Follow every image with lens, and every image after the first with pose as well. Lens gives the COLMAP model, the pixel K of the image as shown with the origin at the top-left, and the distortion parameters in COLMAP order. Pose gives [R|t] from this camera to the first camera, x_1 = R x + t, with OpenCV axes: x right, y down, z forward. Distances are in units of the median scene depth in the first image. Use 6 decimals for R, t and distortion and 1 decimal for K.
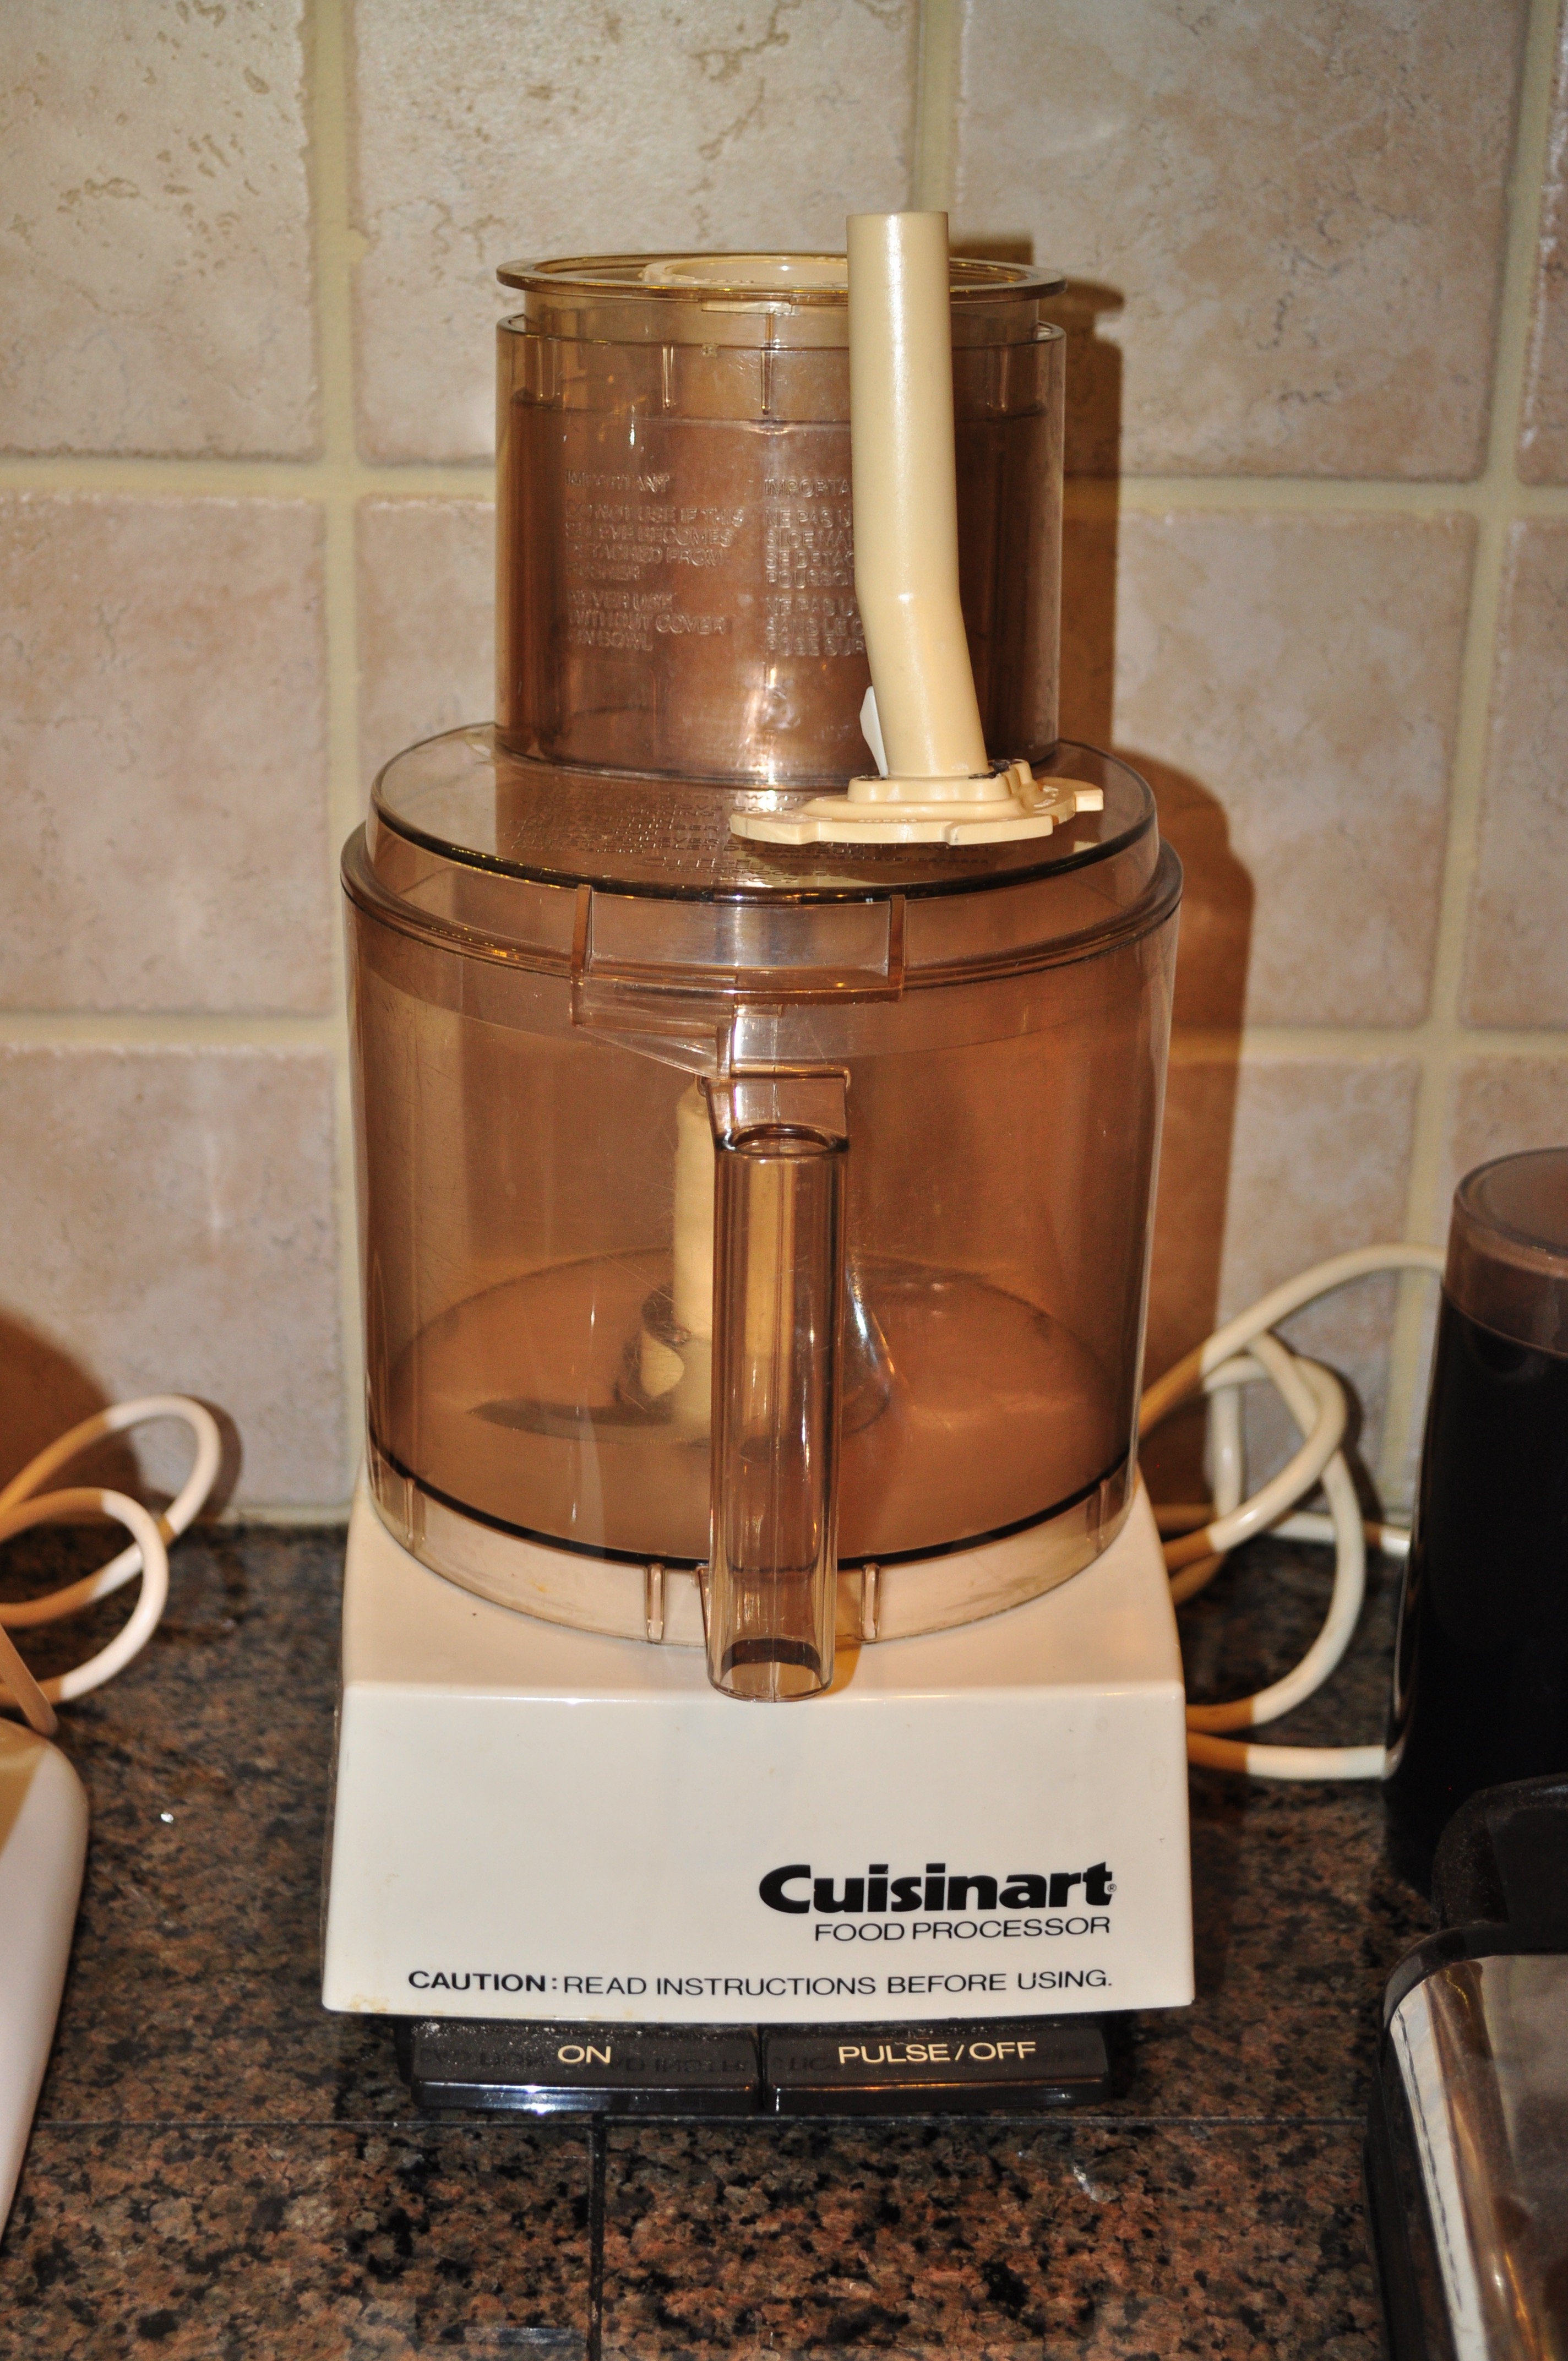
lens RADIAL K [[3345.4, 0, 787.9], [0, 3345.4, 1177.9], [0, 0, 1]] dist [-0.029747, 0.000000]
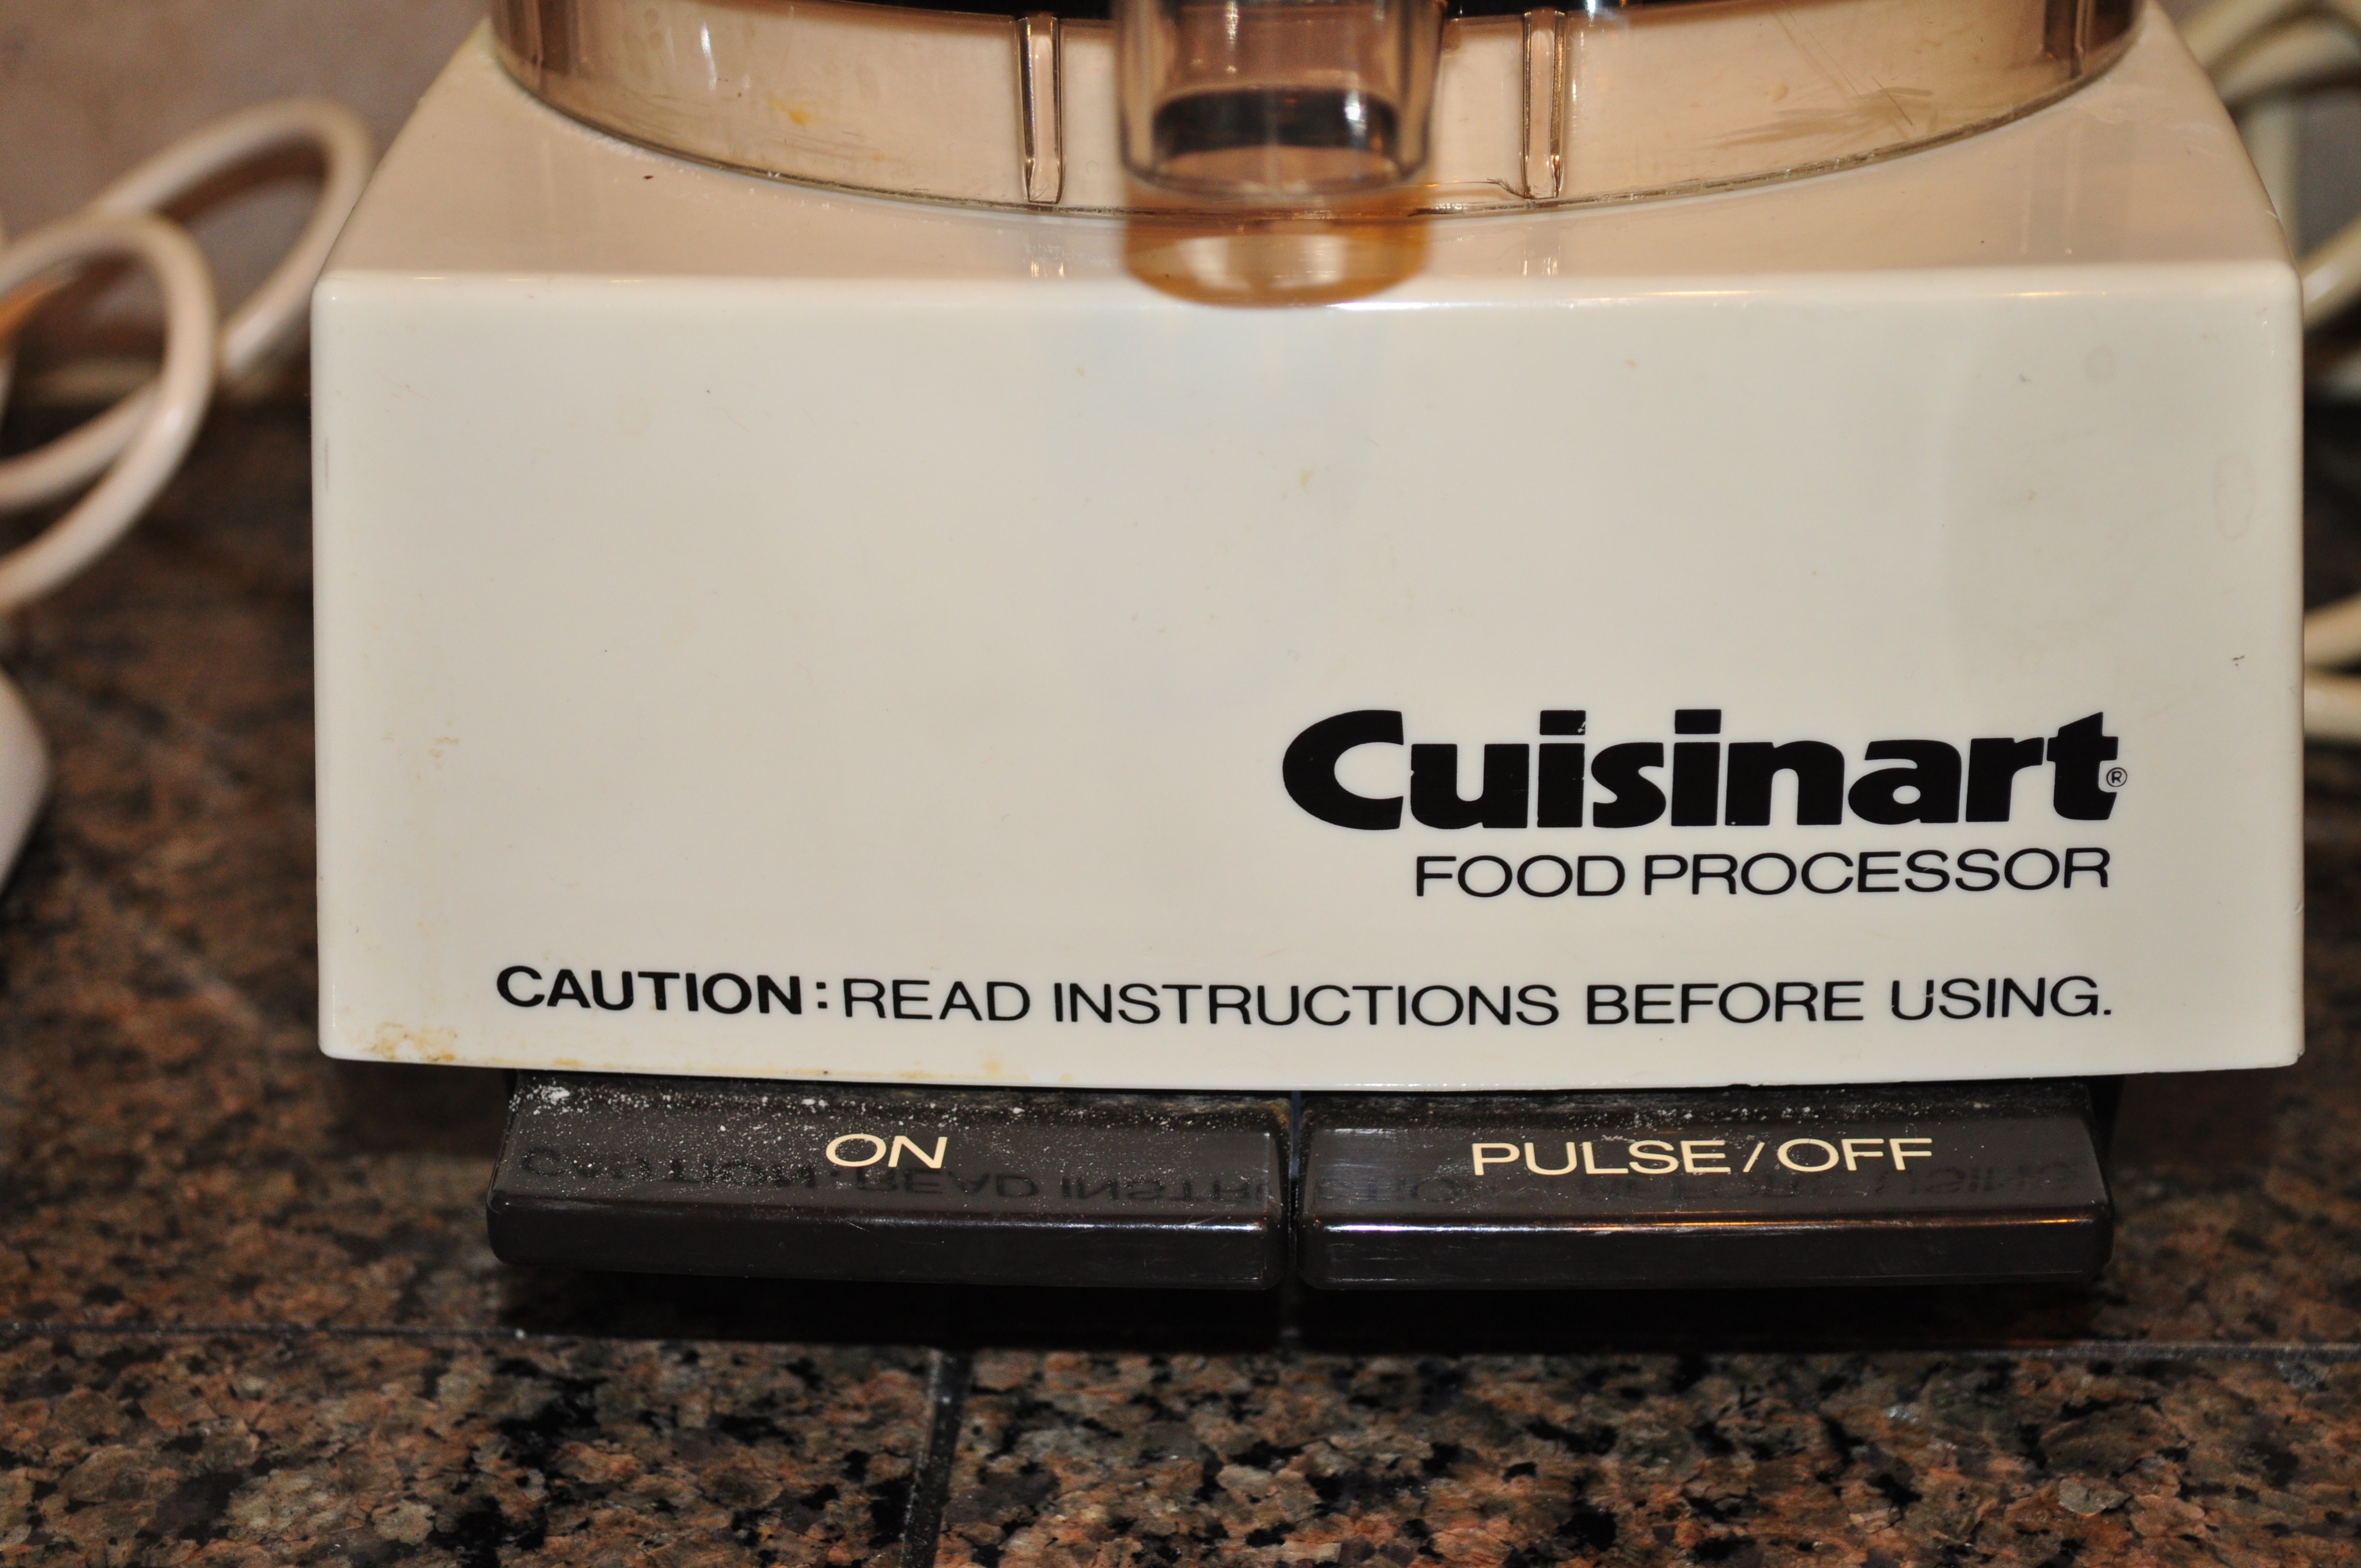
lens RADIAL K [[4045.2, 0, 1178.2], [0, 4045.2, 788.6], [0, 0, 1]] dist [-0.024536, 0.000000]
pose [[0.995436, -0.001159, -0.095426, 0.027151], [0.008036, 0.997392, 0.071721, 0.175261], [0.095094, -0.072160, 0.992849, 0.475782]]
